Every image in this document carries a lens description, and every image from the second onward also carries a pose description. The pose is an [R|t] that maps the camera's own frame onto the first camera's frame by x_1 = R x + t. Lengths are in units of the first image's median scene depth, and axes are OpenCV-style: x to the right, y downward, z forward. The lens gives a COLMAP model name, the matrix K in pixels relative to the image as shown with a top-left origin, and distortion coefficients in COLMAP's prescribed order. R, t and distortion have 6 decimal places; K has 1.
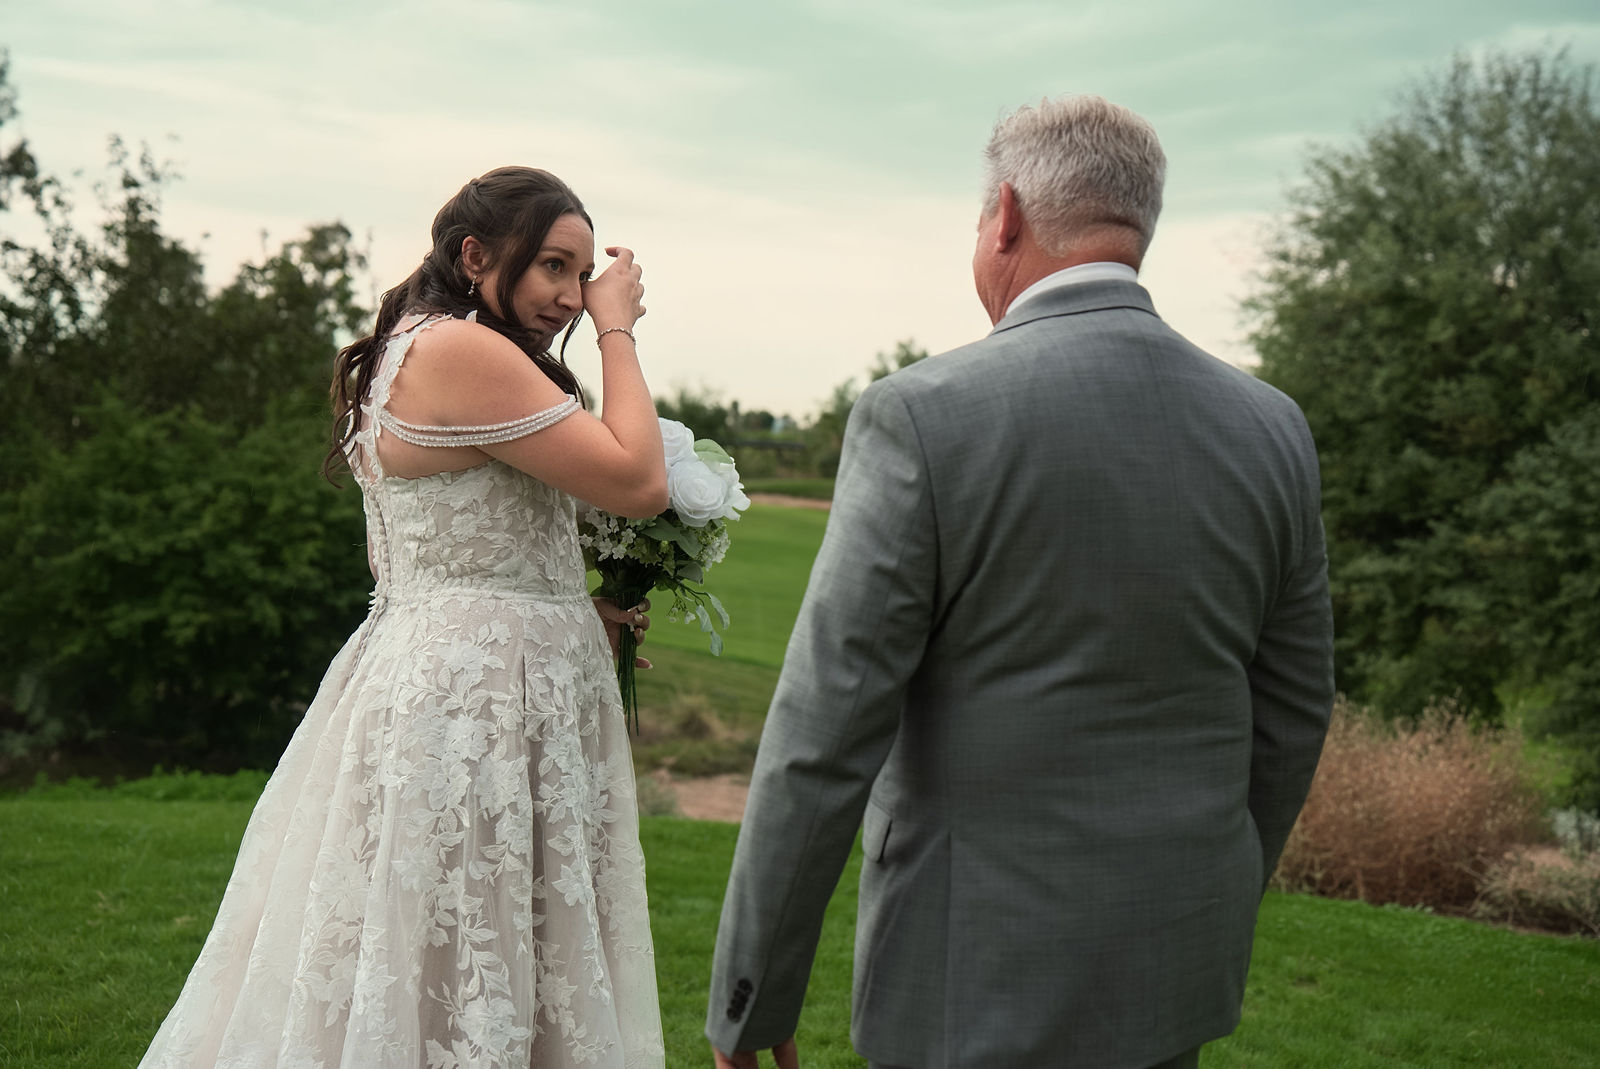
lens RADIAL K [[2148.4, 0, 807.5], [0, 2148.4, 536.1], [0, 0, 1]] dist [0.196967, 0.252705]
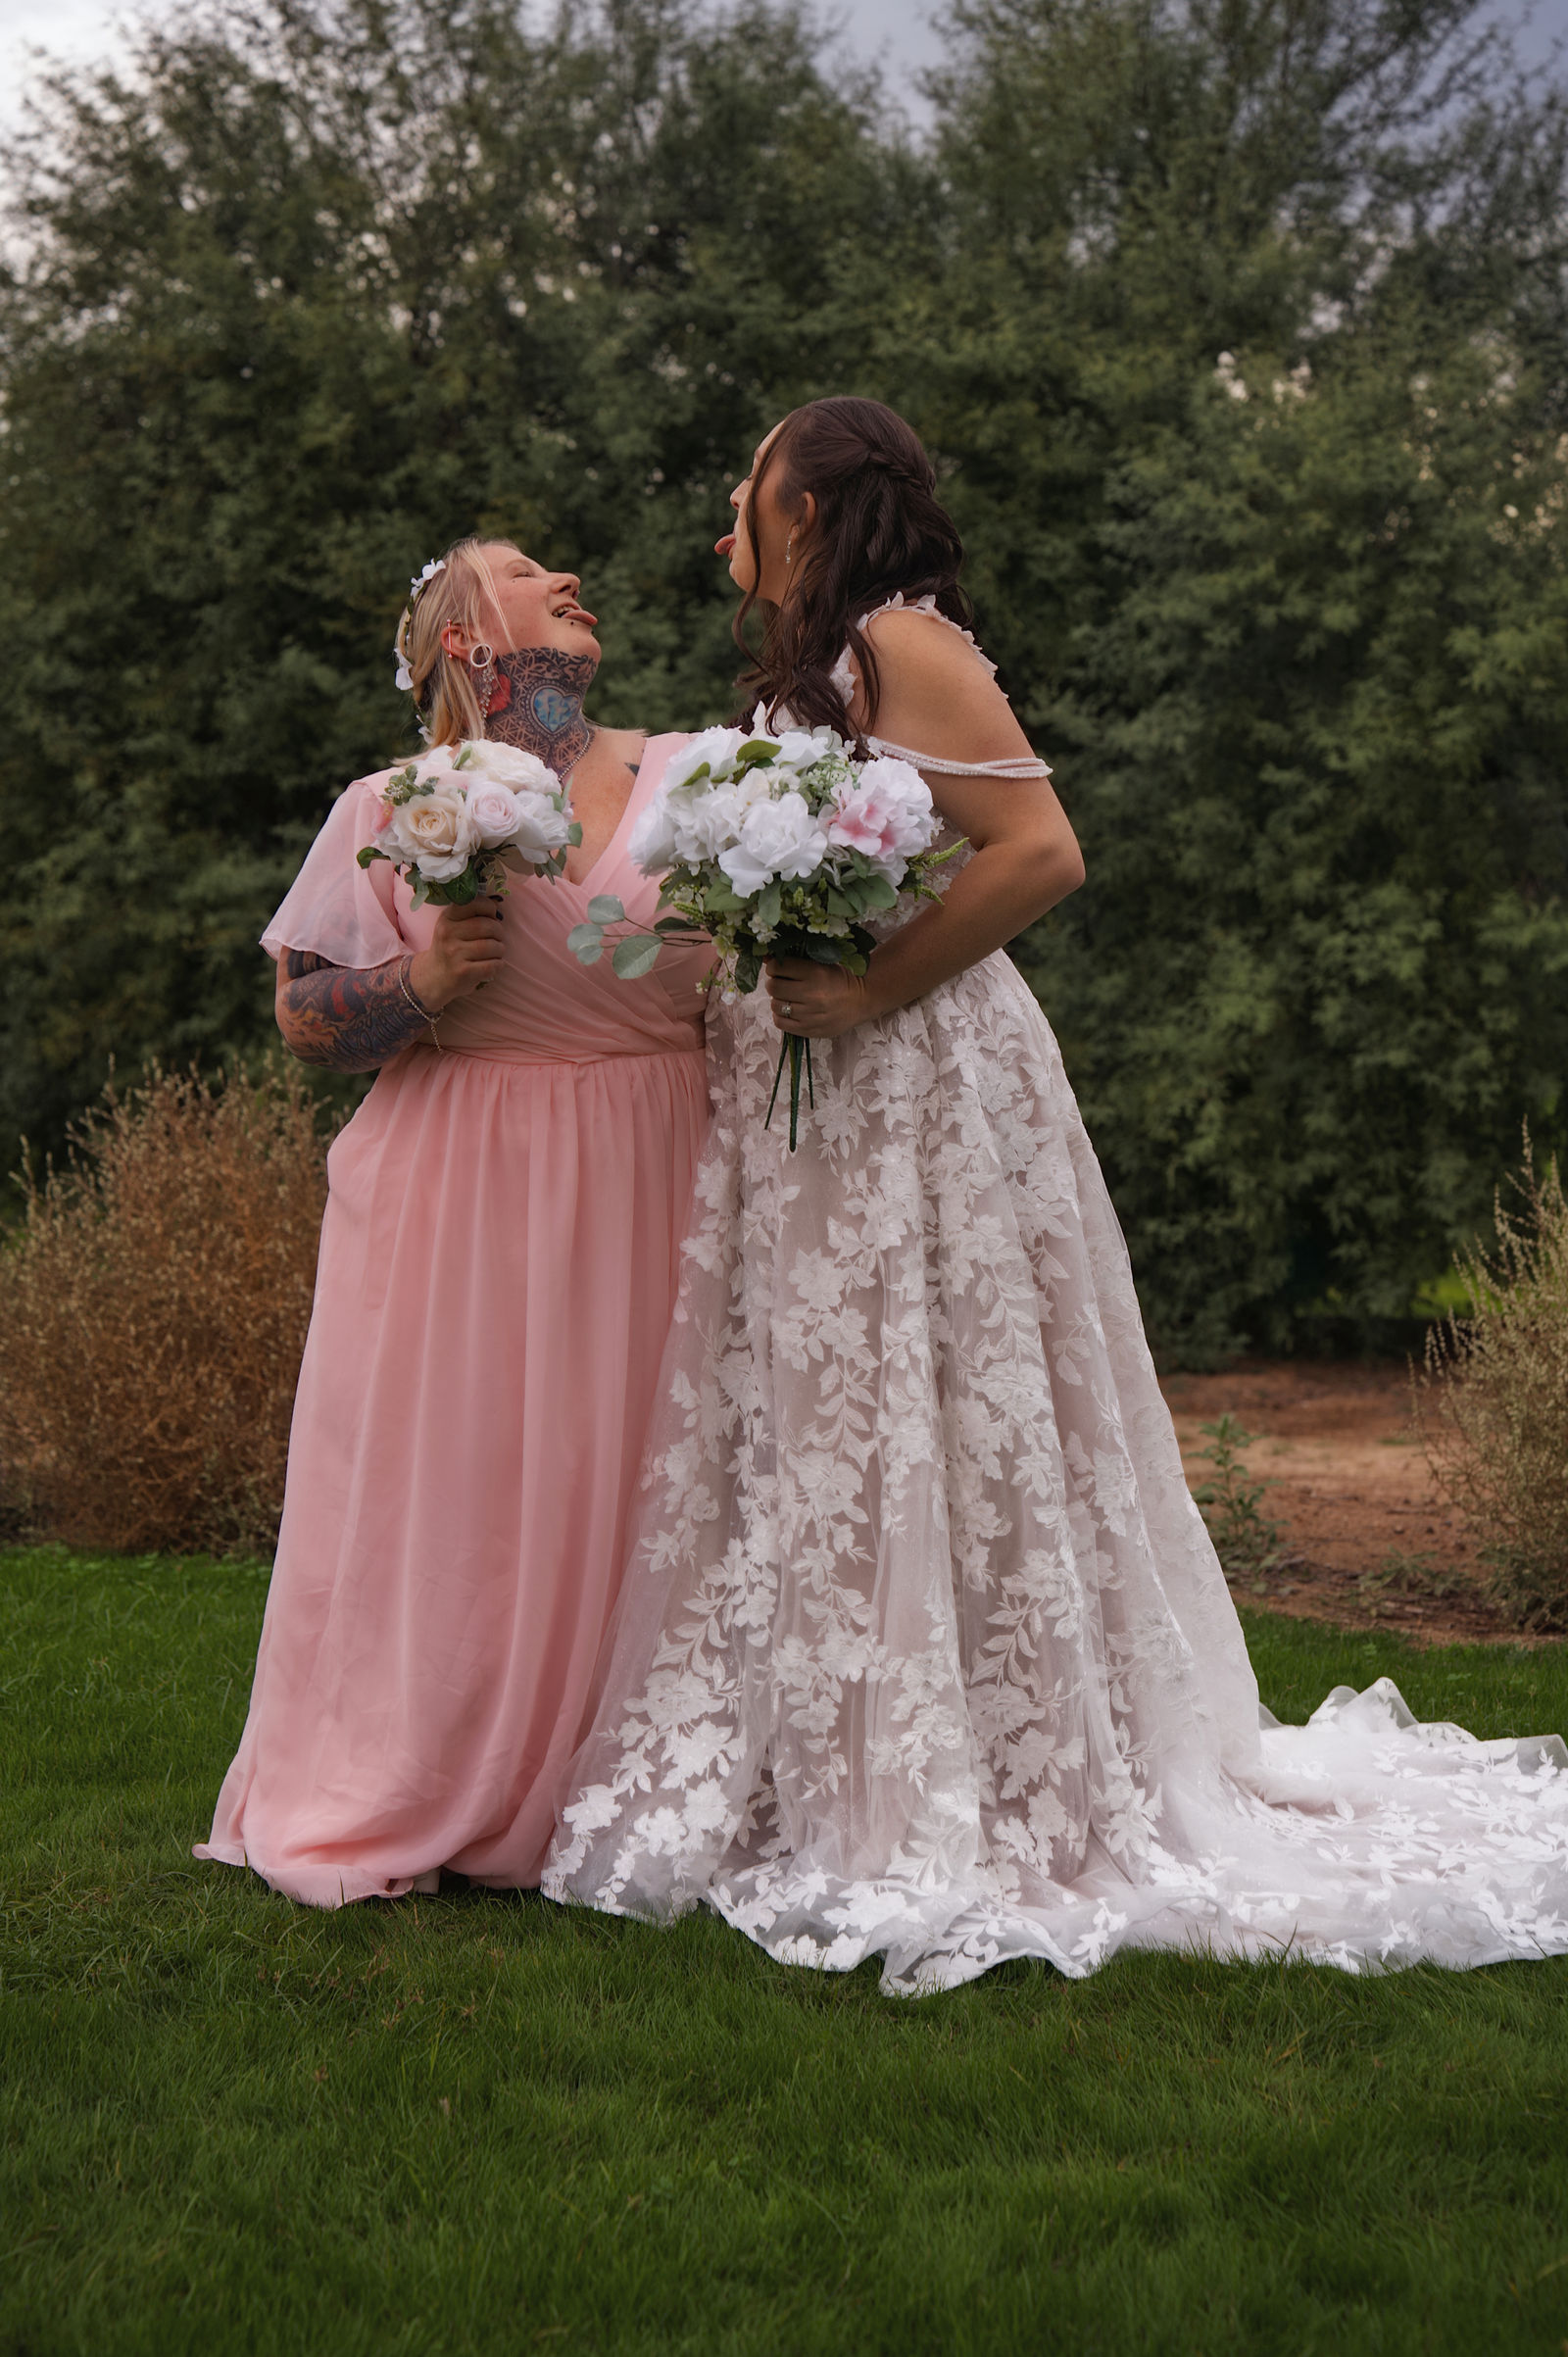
lens RADIAL K [[3830.1, 0, 783.1], [0, 3830.1, 1152.6], [0, 0, 1]] dist [0.285434, 0.342869]
pose [[0.909065, -0.083577, 0.408187, -0.010541], [0.051424, 0.994691, 0.089139, 0.003405], [-0.413469, -0.060043, 0.908536, 0.084196]]
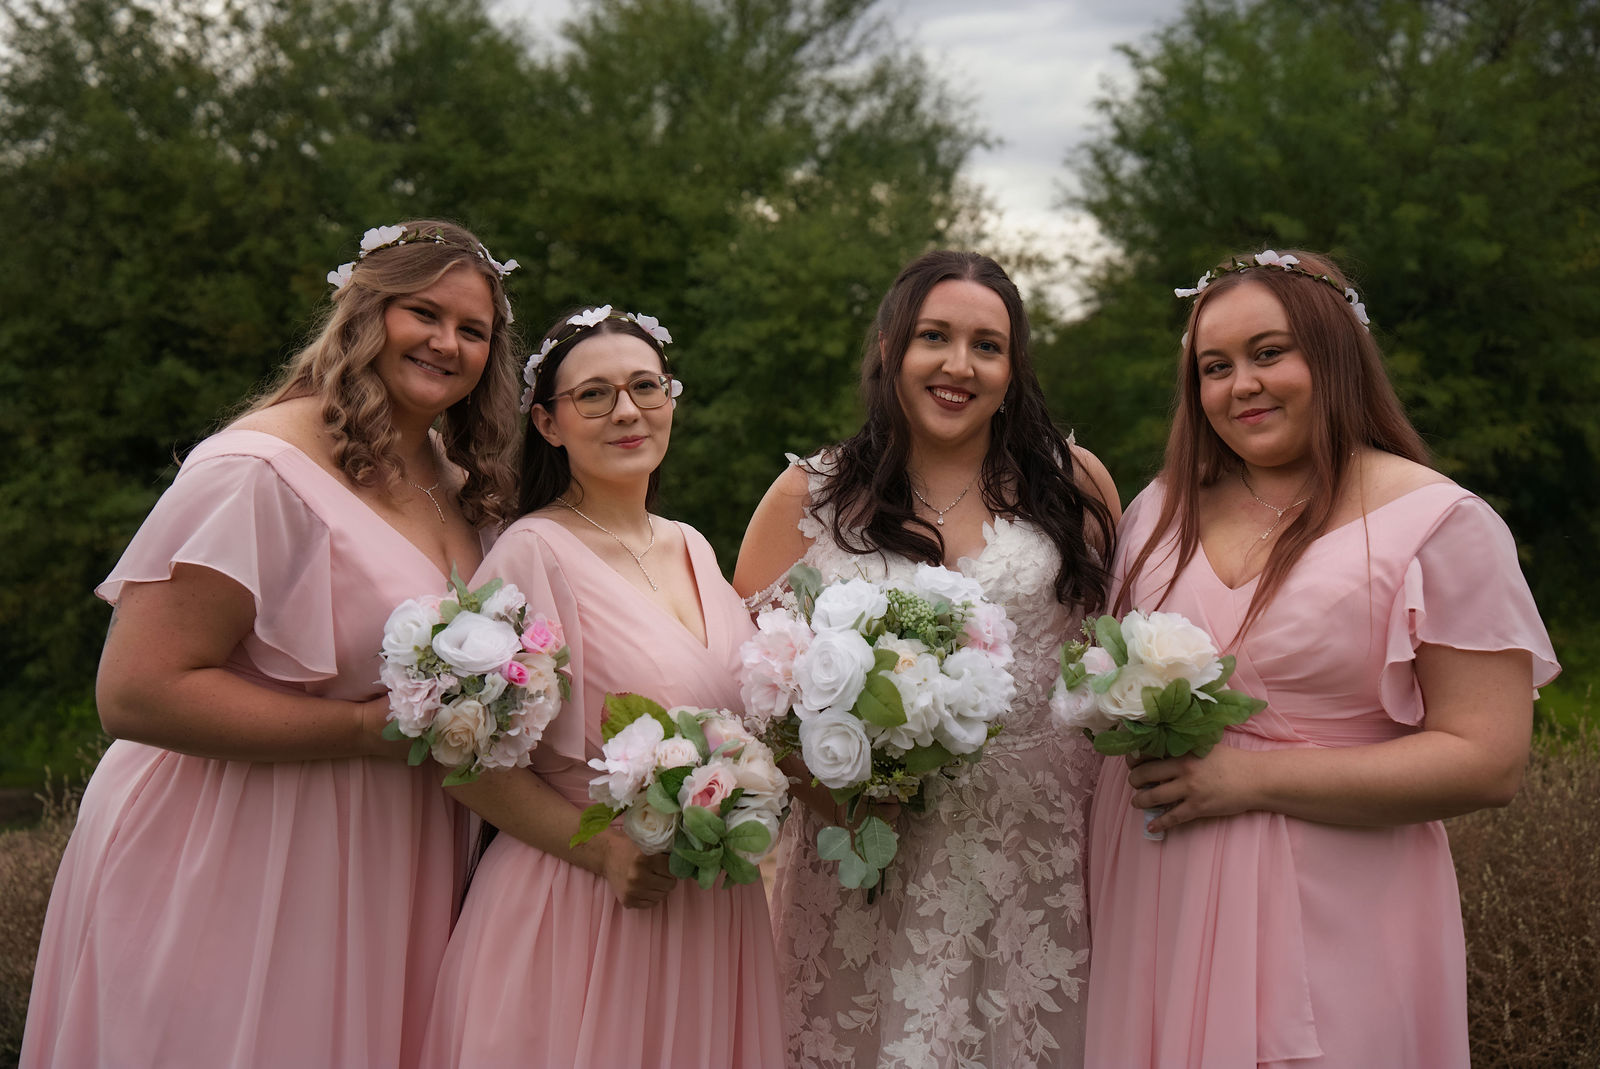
lens RADIAL K [[2148.4, 0, 807.5], [0, 2148.4, 536.1], [0, 0, 1]] dist [0.196967, 0.252705]
pose [[0.823102, -0.075011, 0.562918, -0.002080], [0.051888, 0.997026, 0.056987, -0.007797], [-0.565518, -0.017697, 0.824546, 0.161301]]
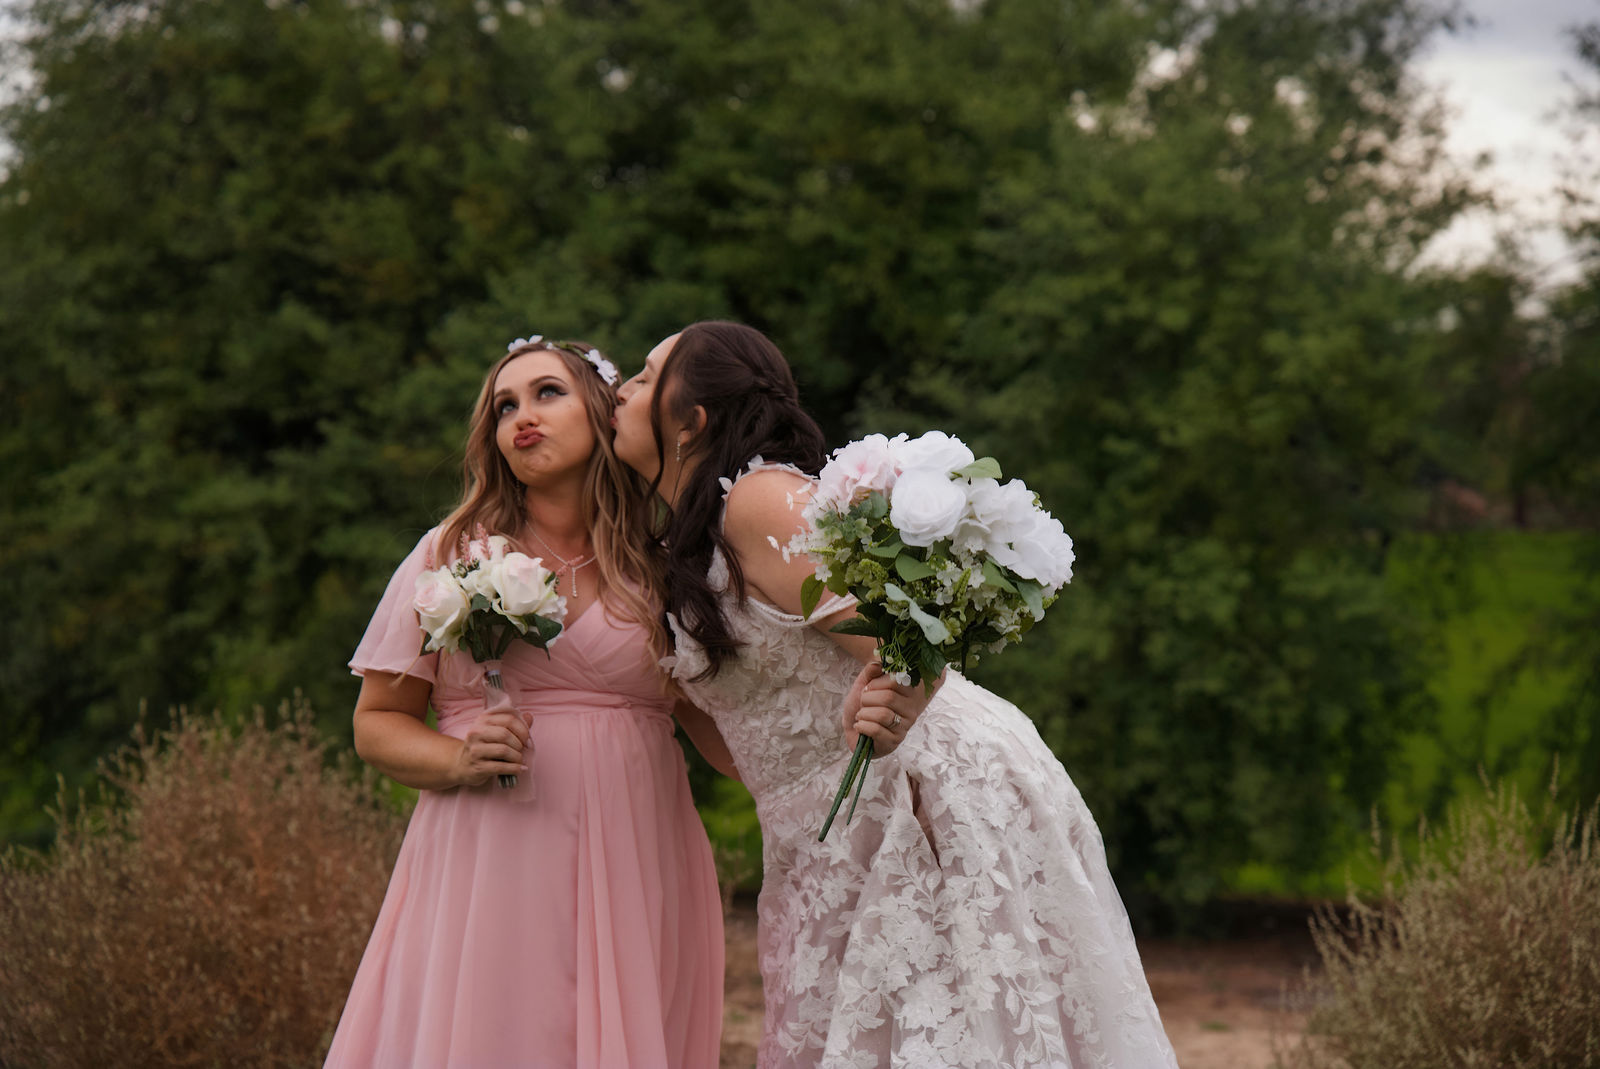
lens RADIAL K [[3177.1, 0, 800.0], [0, 3177.1, 534.5], [0, 0, 1]] dist [0.559021, 0.308323]
pose [[0.893885, -0.028440, 0.447394, -0.011445], [0.013973, 0.999268, 0.035603, -0.005566], [-0.448079, -0.025574, 0.893628, 0.098055]]
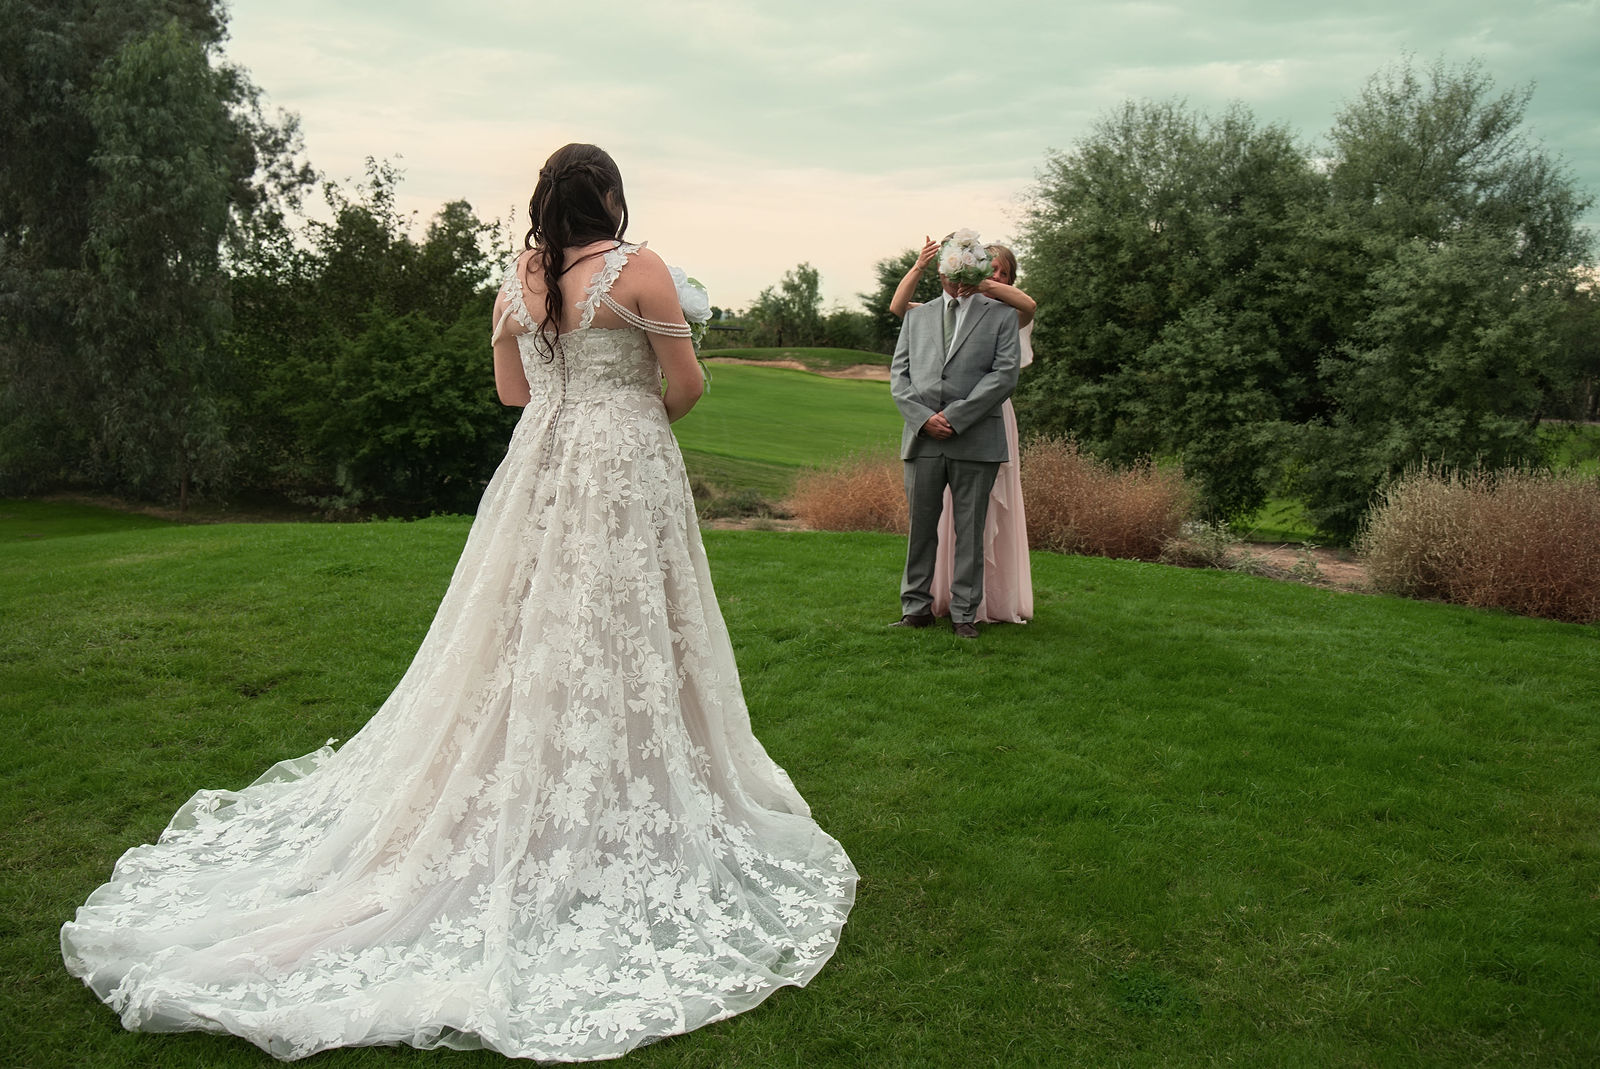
lens RADIAL K [[1280.7, 0, 805.8], [0, 1280.7, 534.6], [0, 0, 1]] dist [-0.105426, 0.073175]
pose [[0.998589, -0.024475, 0.047126, -0.024885], [0.018761, 0.992827, 0.118082, 0.004304], [-0.049678, -0.117031, 0.991885, -0.038665]]
